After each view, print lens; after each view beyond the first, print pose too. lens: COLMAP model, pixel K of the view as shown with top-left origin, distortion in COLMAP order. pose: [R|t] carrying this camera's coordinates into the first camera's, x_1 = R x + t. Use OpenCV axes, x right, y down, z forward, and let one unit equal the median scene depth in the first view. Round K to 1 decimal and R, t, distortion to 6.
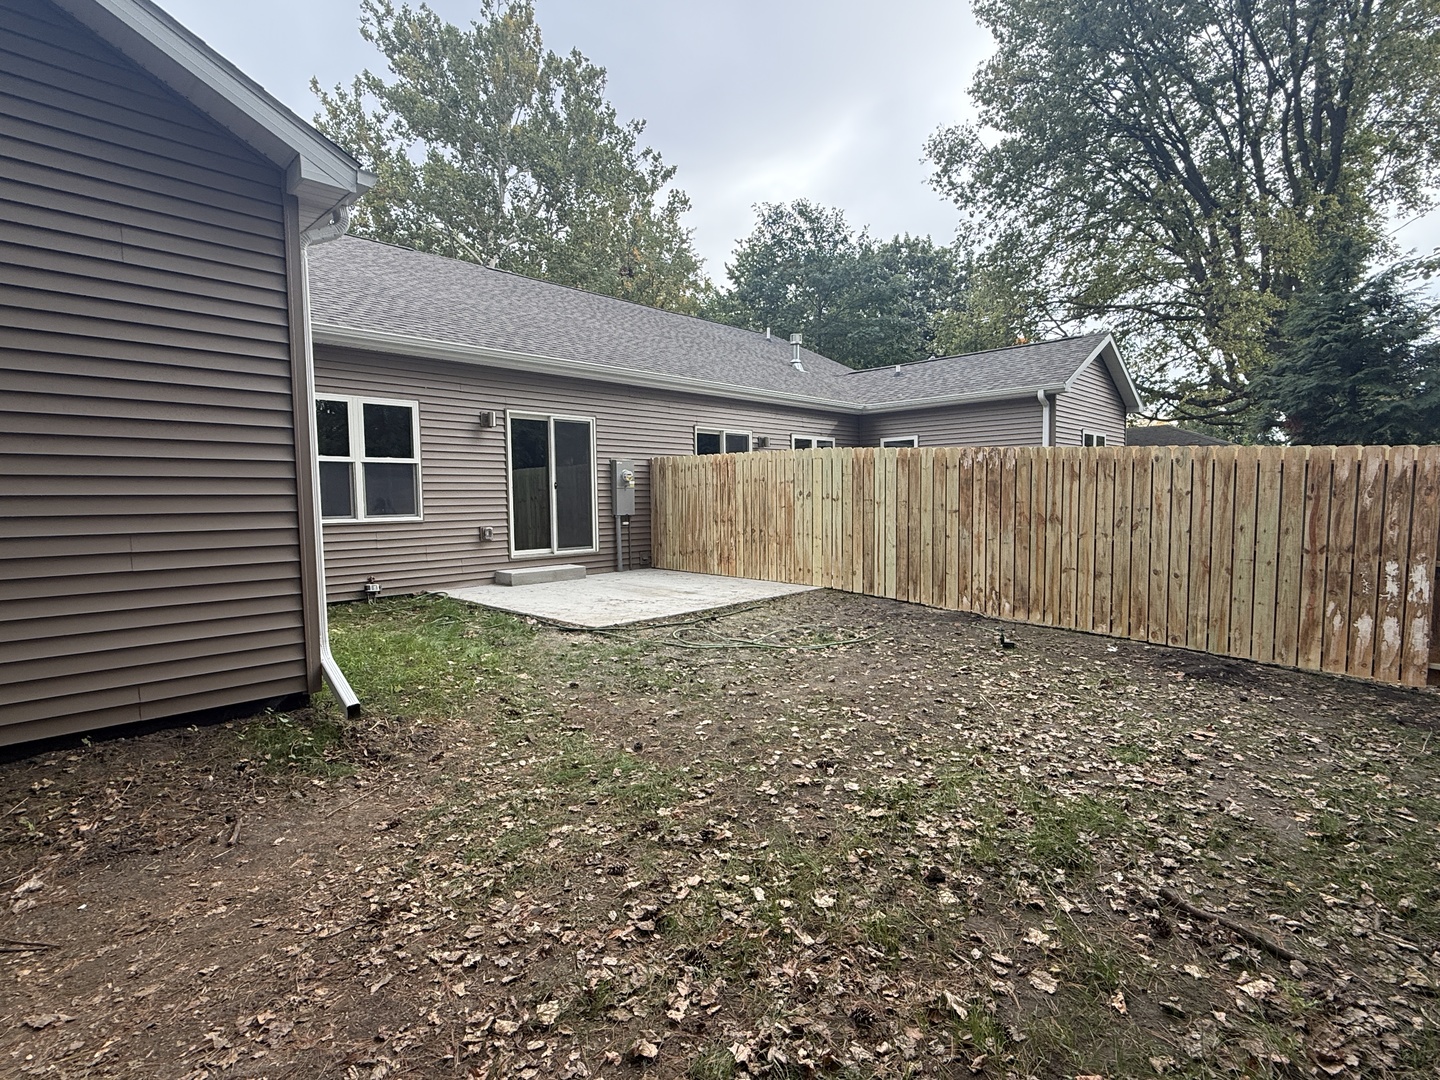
lens RADIAL K [[747.1, 0, 720.0], [0, 747.1, 540.0], [0, 0, 1]] dist [-0.011577, 0.002080]
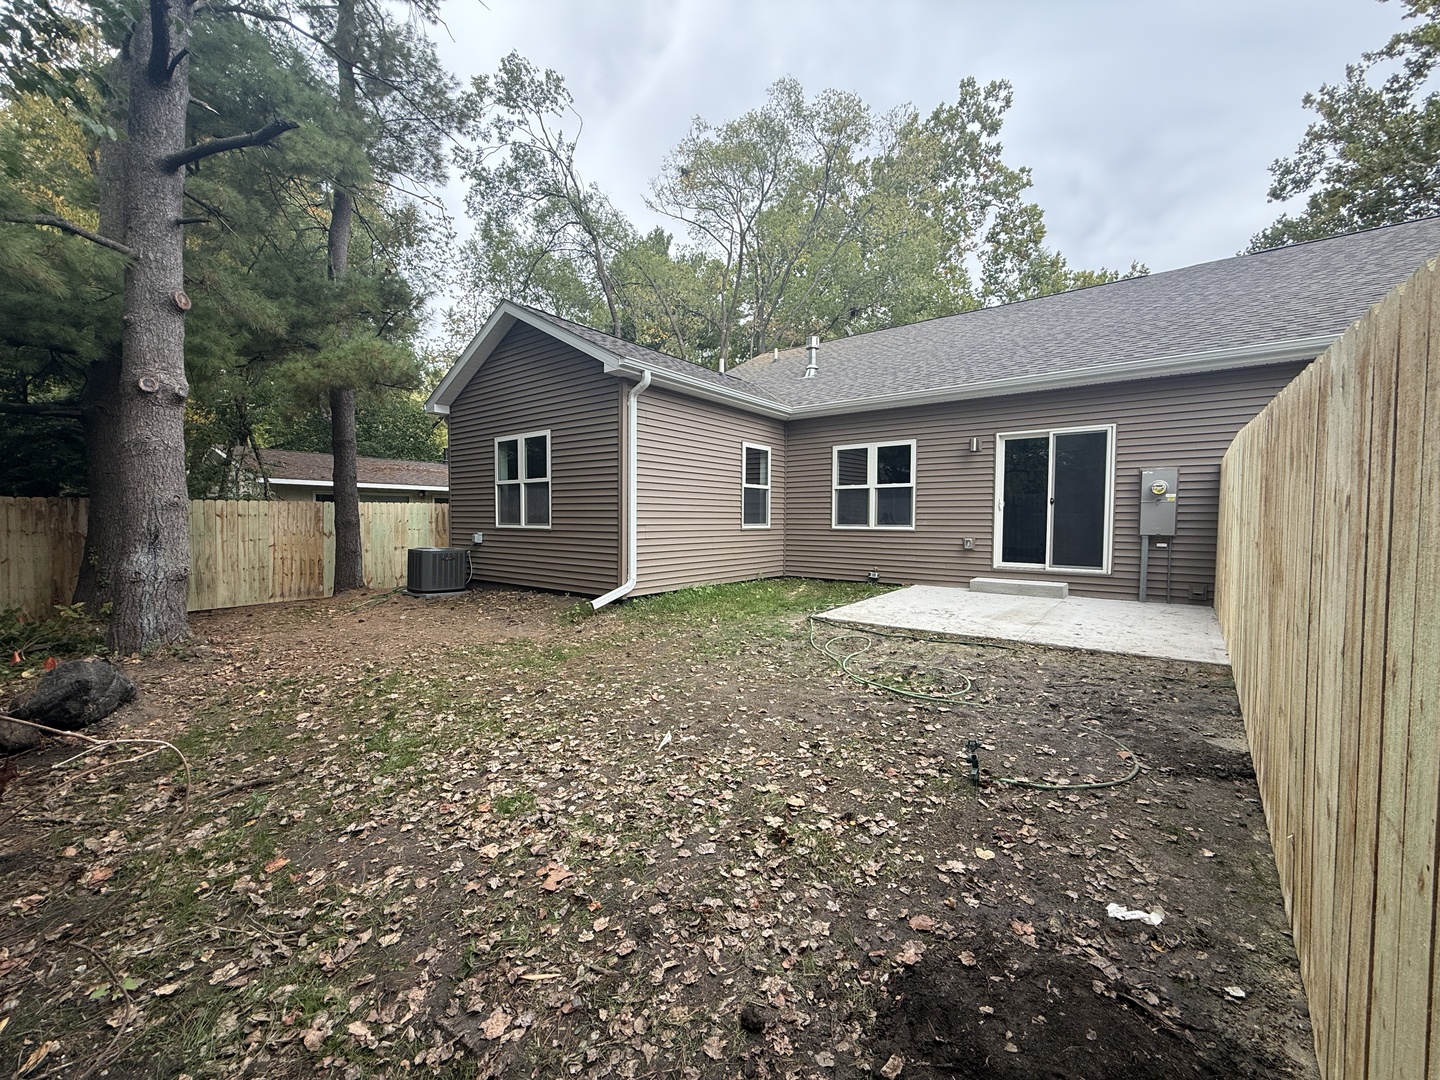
lens RADIAL K [[573.6, 0, 720.0], [0, 573.6, 540.0], [0, 0, 1]] dist [-0.000391, -0.000018]
pose [[0.093998, 0.045316, -0.994541, 0.499268], [-0.068549, 0.996887, 0.038944, -0.021134], [0.993210, 0.064515, 0.096812, 0.491920]]
